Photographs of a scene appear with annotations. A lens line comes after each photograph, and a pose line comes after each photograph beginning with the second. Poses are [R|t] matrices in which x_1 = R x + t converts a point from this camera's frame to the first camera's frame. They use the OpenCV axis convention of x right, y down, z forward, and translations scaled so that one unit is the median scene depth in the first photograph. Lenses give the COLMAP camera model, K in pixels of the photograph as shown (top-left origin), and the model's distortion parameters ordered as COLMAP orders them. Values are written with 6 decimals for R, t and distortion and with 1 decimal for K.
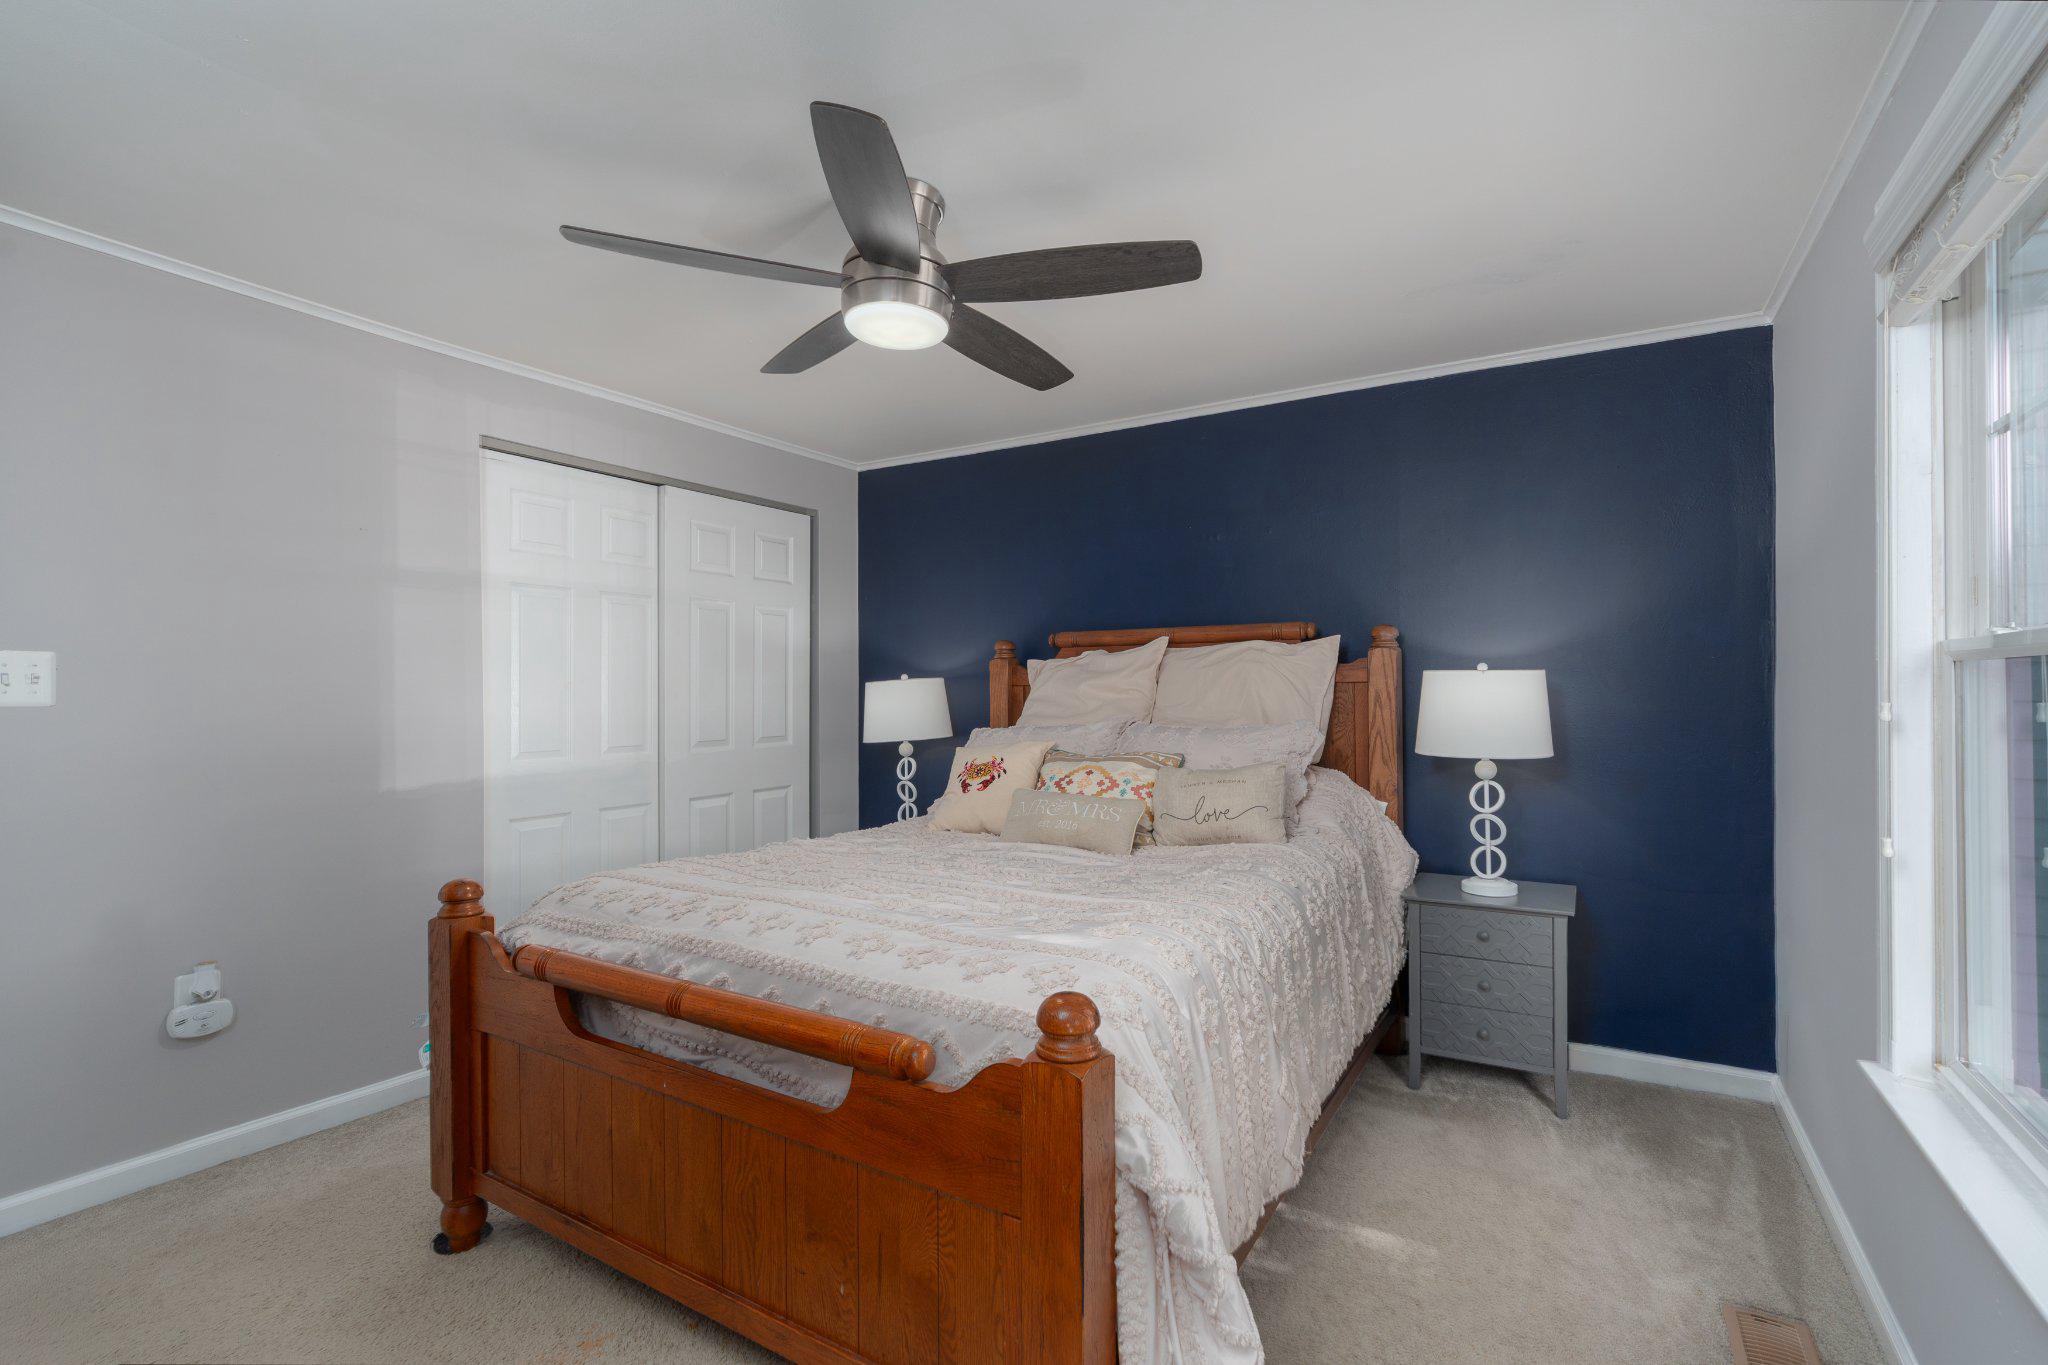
lens RADIAL K [[914.2, 0, 1031.5], [0, 914.2, 671.3], [0, 0, 1]] dist [-0.076461, 0.000001]
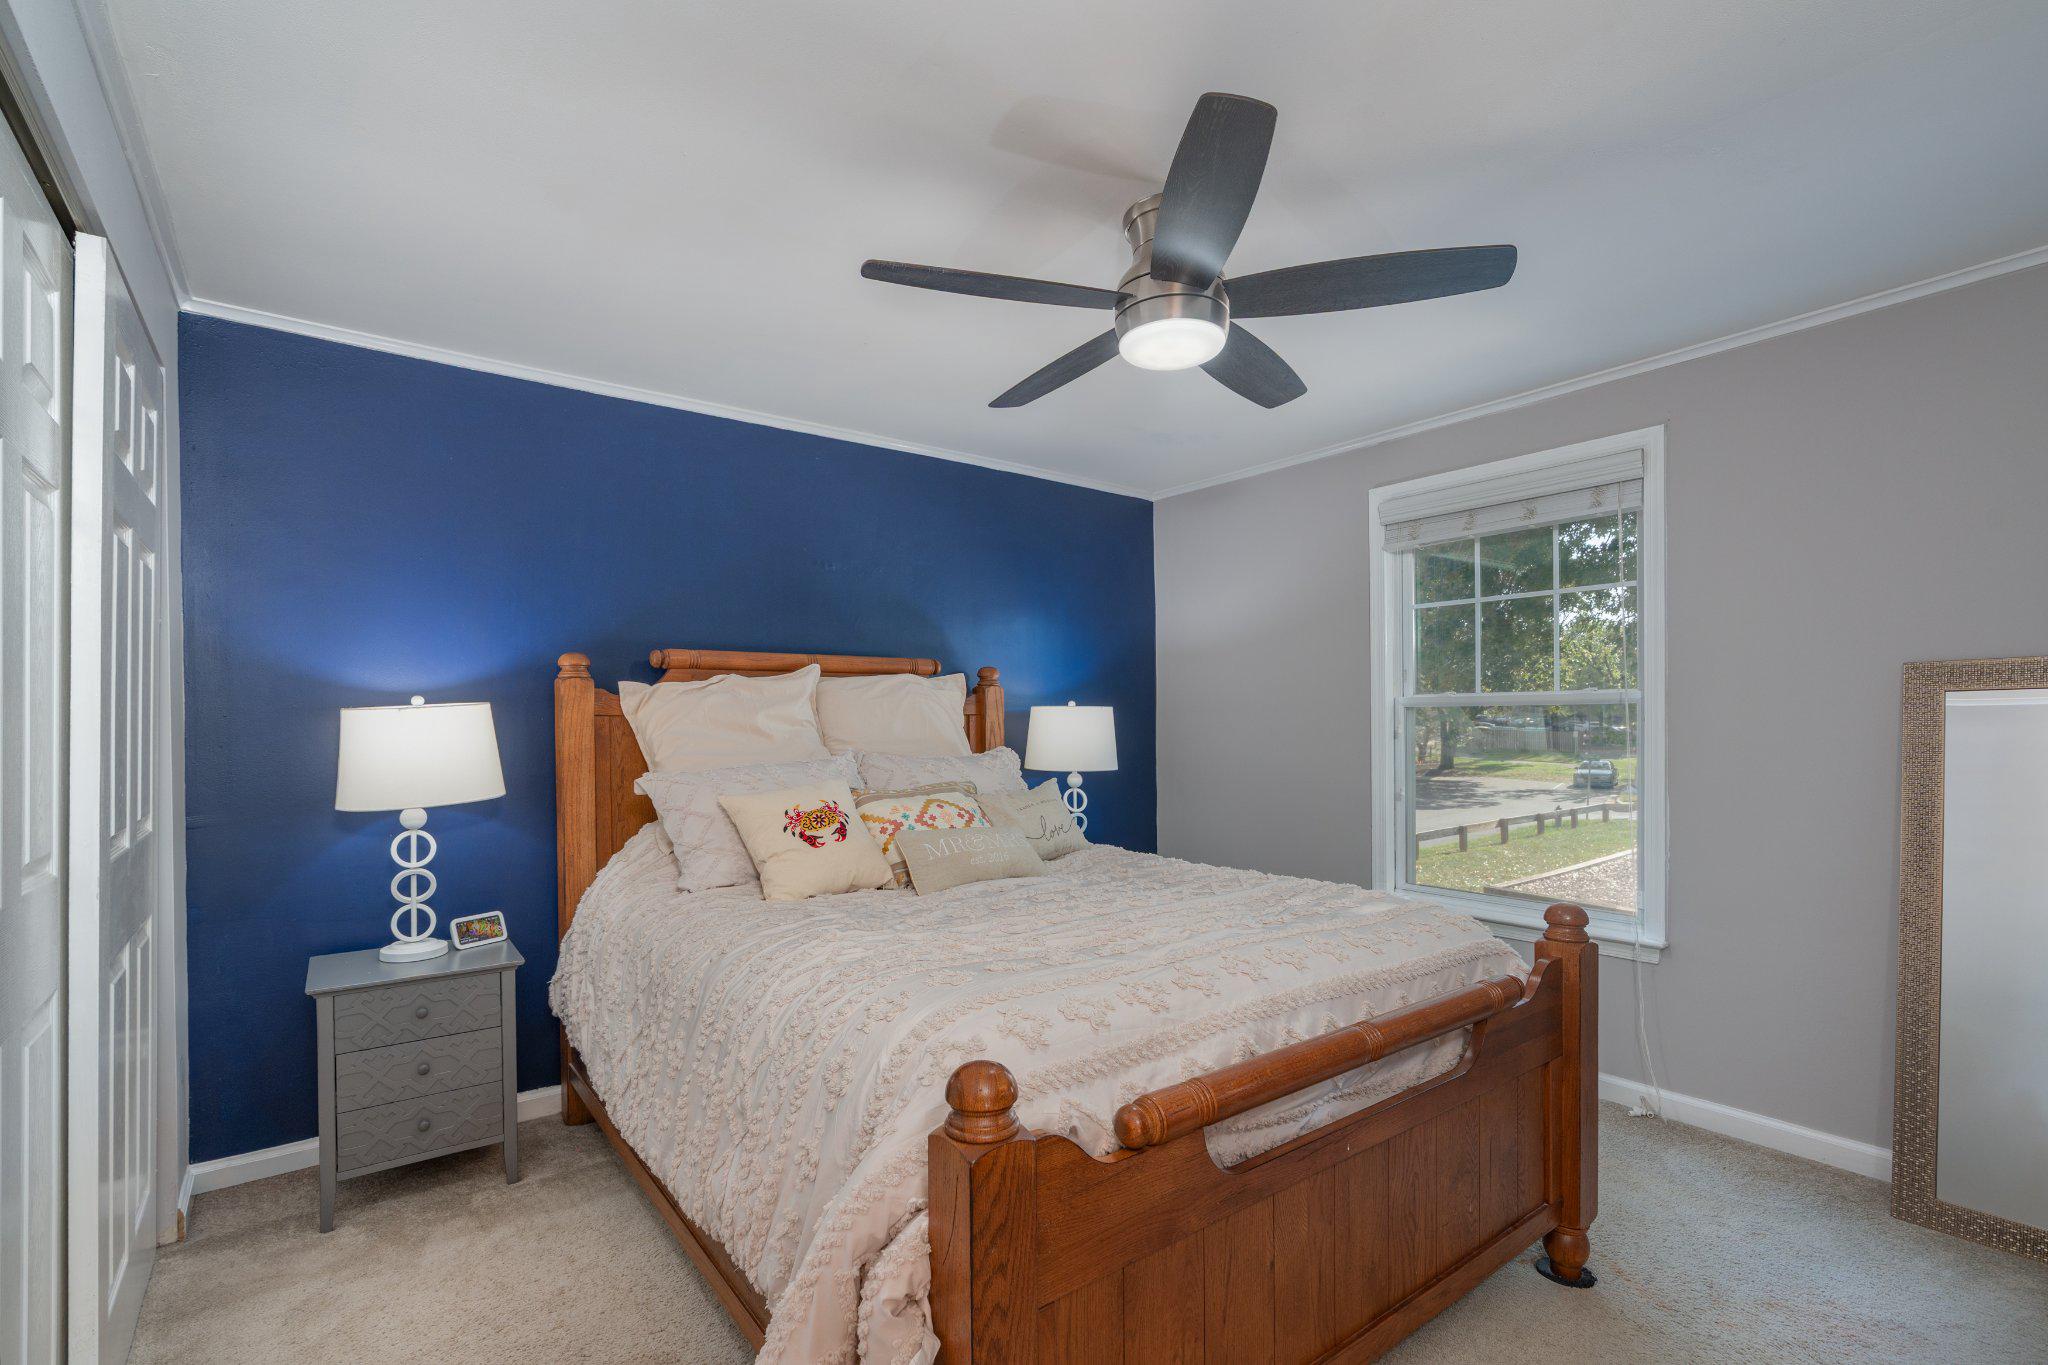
lens RADIAL K [[947.6, 0, 1023.8], [0, 947.6, 704.6], [0, 0, 1]] dist [0.002118, 0.000249]
pose [[0.380350, 0.018874, 0.924650, -0.622277], [-0.014337, 0.999792, -0.014510, 0.013245], [-0.924731, -0.007738, 0.380542, 0.409843]]
